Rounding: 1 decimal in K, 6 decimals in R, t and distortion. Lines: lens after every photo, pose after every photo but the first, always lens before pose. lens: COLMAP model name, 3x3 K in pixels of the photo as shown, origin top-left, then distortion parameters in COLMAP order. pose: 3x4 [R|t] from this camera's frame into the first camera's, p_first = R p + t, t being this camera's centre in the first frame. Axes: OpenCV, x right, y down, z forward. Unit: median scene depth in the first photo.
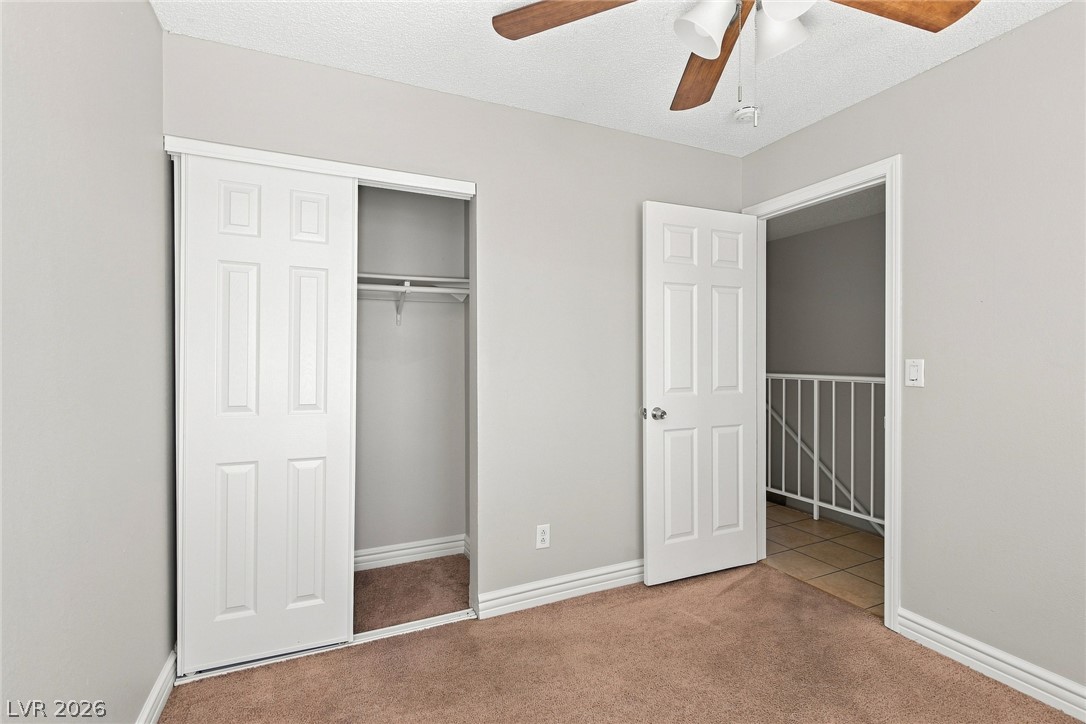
lens RADIAL K [[494.1, 0, 548.8], [0, 494.1, 357.0], [0, 0, 1]] dist [-0.000394, -0.000017]
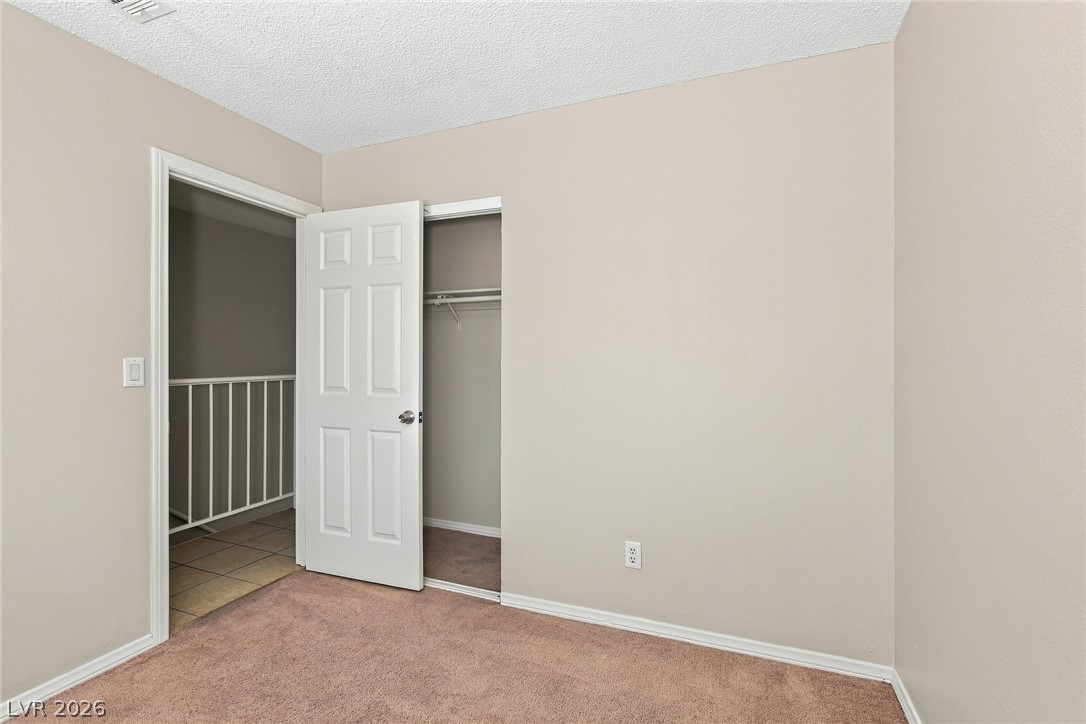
lens RADIAL K [[494.1, 0, 548.8], [0, 494.1, 357.0], [0, 0, 1]] dist [-0.000394, -0.000017]
pose [[-0.694179, -0.000369, 0.719803, -0.572372], [-0.002159, 0.999996, -0.001569, -0.001168], [-0.719800, -0.002643, -0.694177, 1.254696]]
